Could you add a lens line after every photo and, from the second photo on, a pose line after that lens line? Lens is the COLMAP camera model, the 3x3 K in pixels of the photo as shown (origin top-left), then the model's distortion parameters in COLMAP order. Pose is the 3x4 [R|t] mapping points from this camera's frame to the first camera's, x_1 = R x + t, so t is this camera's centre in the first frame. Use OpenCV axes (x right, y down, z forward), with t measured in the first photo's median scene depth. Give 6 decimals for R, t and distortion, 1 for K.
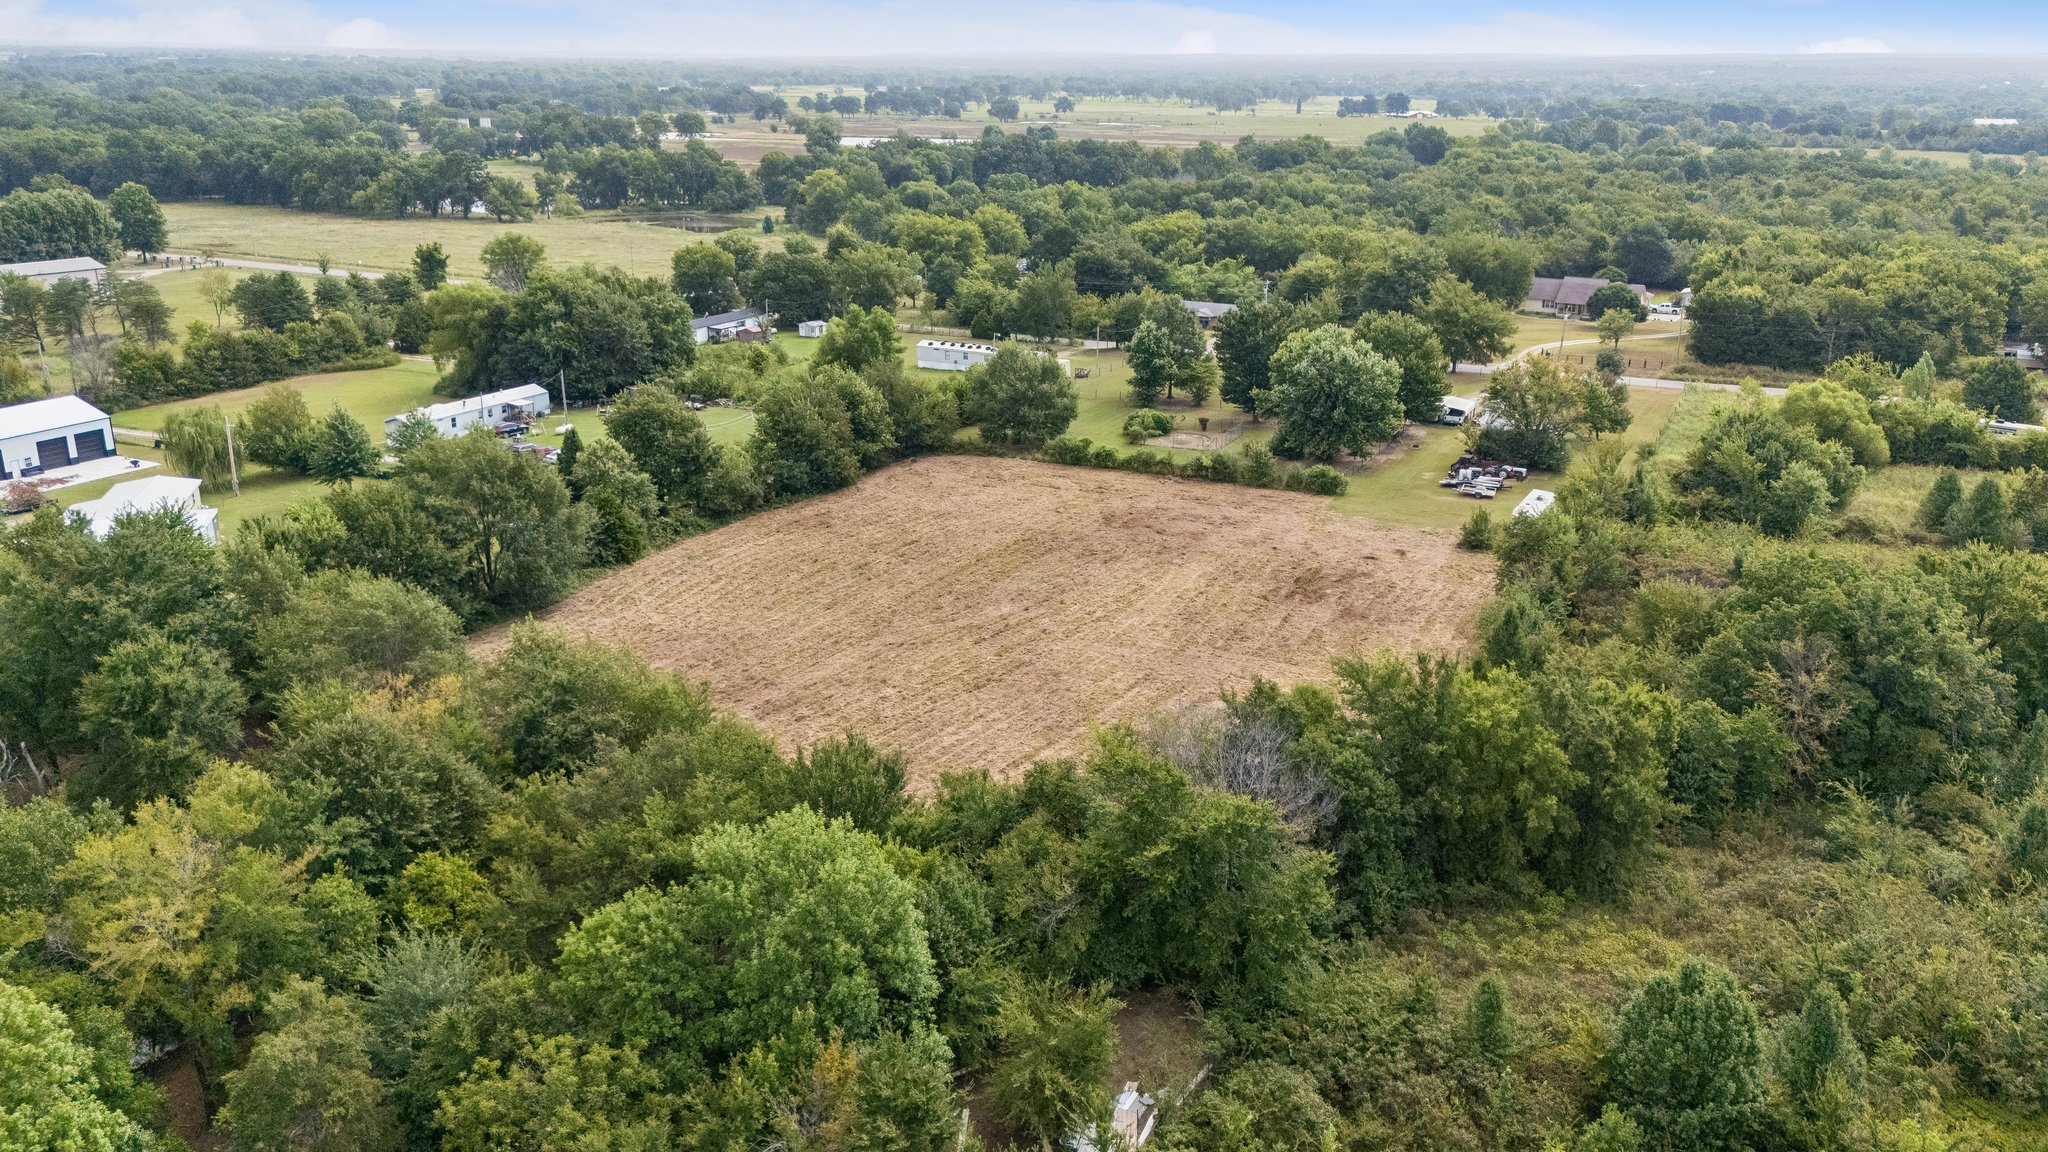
lens RADIAL K [[1529.7, 0, 1024.0], [0, 1529.7, 576.0], [0, 0, 1]] dist [0.093697, -0.100761]
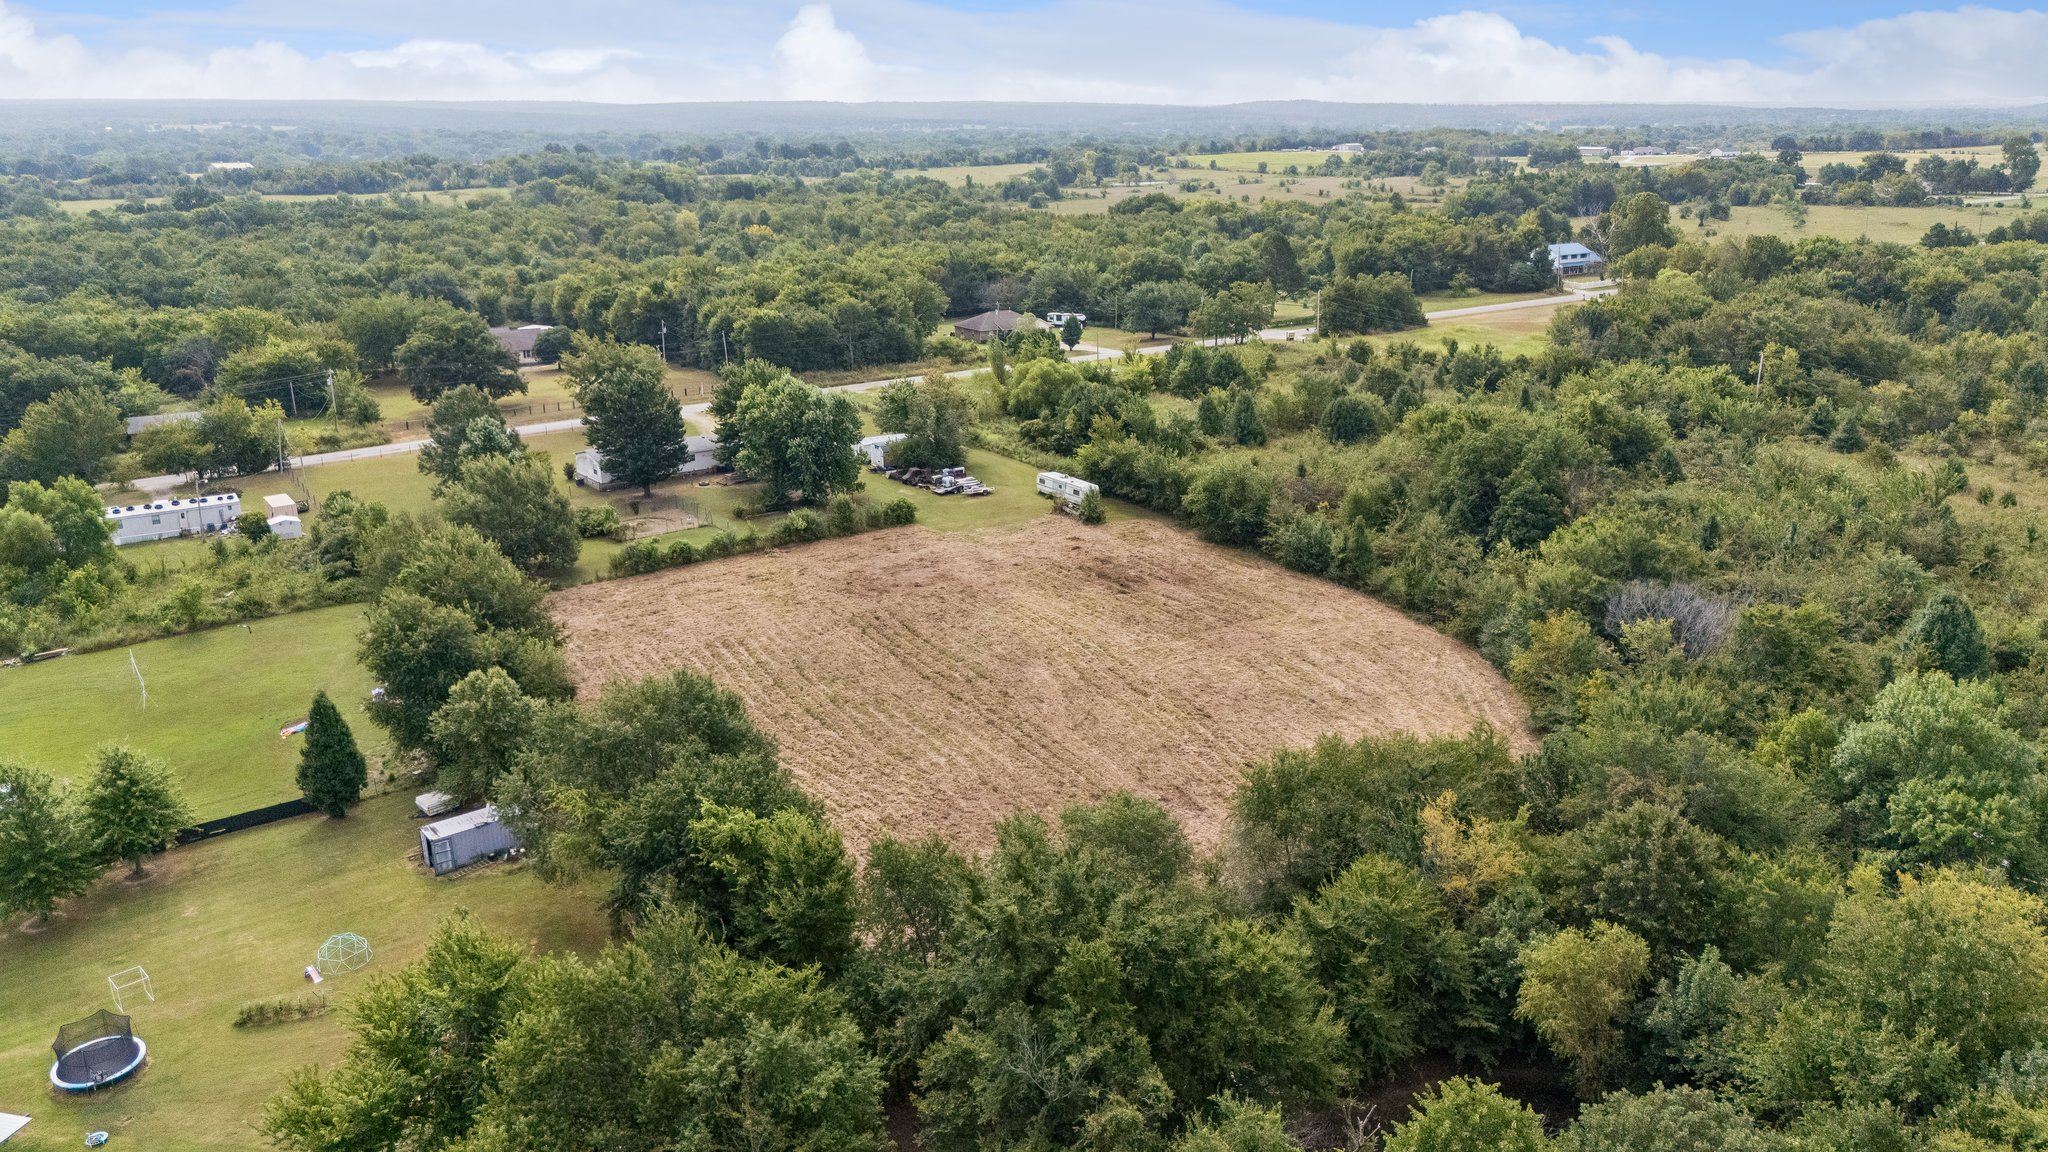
lens RADIAL K [[1529.7, 0, 1024.0], [0, 1529.7, 576.0], [0, 0, 1]] dist [0.093697, -0.100761]
pose [[0.485882, -0.264298, 0.833106, -0.708276], [0.291893, 0.947526, 0.130360, -0.143919], [-0.823843, 0.179838, 0.537532, 0.400907]]
